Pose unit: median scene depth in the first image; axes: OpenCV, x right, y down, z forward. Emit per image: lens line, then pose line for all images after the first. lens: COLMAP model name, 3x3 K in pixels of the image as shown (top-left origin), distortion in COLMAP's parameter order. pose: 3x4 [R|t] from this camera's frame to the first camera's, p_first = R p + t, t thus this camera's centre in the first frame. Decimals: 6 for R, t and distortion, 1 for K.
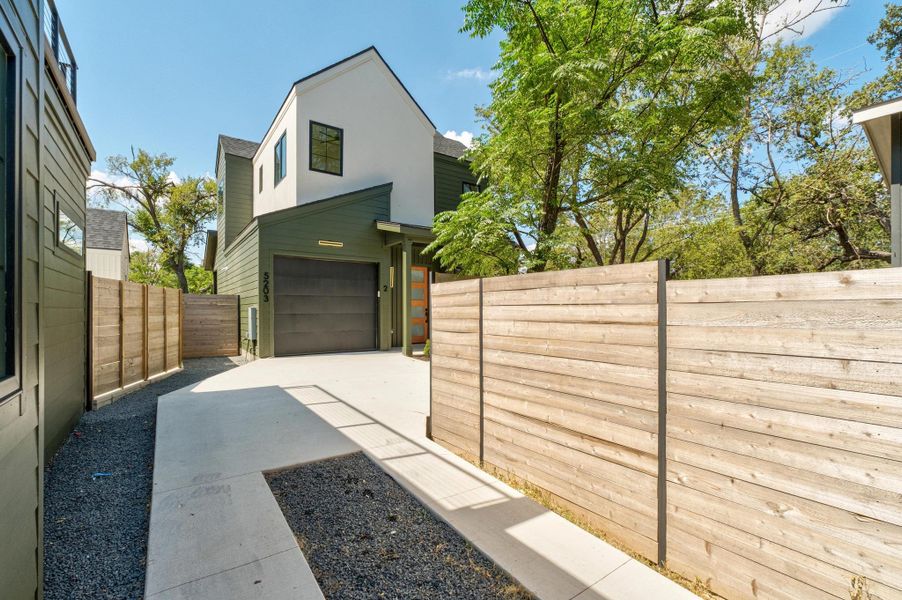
lens RADIAL K [[414.3, 0, 450.4], [0, 414.3, 312.1], [0, 0, 1]] dist [0.000833, 0.000015]
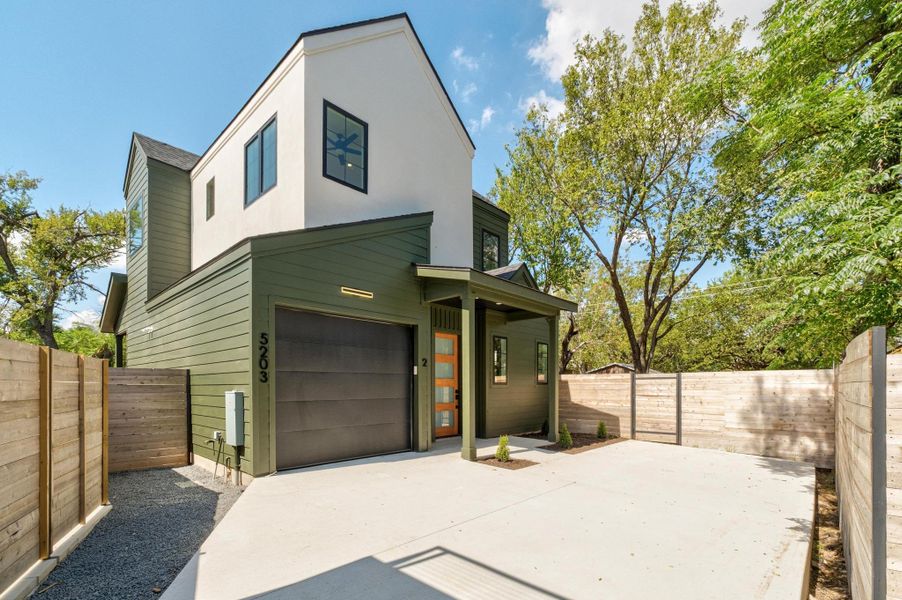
lens RADIAL K [[420.3, 0, 452.9], [0, 420.3, 386.8], [0, 0, 1]] dist [-0.001722, 0.000062]
pose [[0.977820, -0.000133, 0.209448, -0.267996], [0.000169, 1.000000, -0.000155, -0.016039], [-0.209448, 0.000187, 0.977820, 0.307996]]
